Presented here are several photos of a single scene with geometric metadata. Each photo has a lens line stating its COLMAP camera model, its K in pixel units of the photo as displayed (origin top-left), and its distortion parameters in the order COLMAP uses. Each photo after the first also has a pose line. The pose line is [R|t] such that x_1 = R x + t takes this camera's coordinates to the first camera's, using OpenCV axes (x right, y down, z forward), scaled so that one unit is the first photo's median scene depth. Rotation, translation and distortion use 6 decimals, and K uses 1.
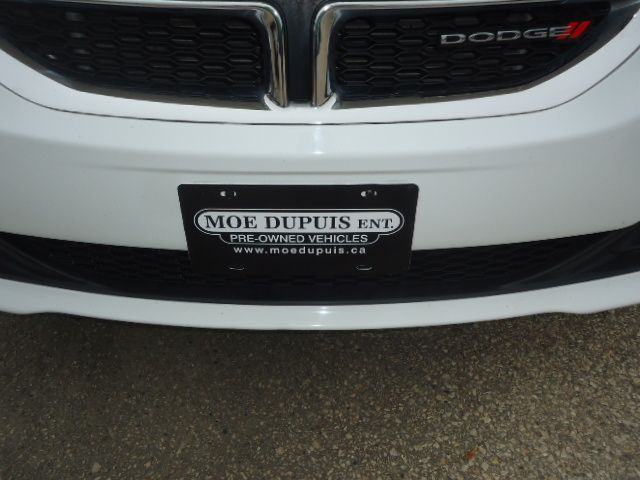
lens RADIAL K [[605.1, 0, 320.1], [0, 605.1, 240.8], [0, 0, 1]] dist [0.016081, 0.000000]
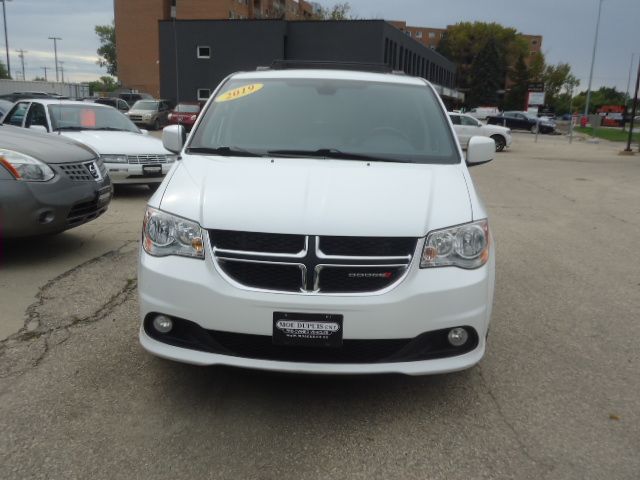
lens RADIAL K [[605.1, 0, 320.1], [0, 605.1, 240.0], [0, 0, 1]] dist [0.016081, 0.000000]
pose [[0.998846, 0.035166, -0.032719, 0.125218], [-0.046289, 0.886614, -0.460187, 1.073084], [0.012827, 0.461171, 0.887219, -2.149947]]
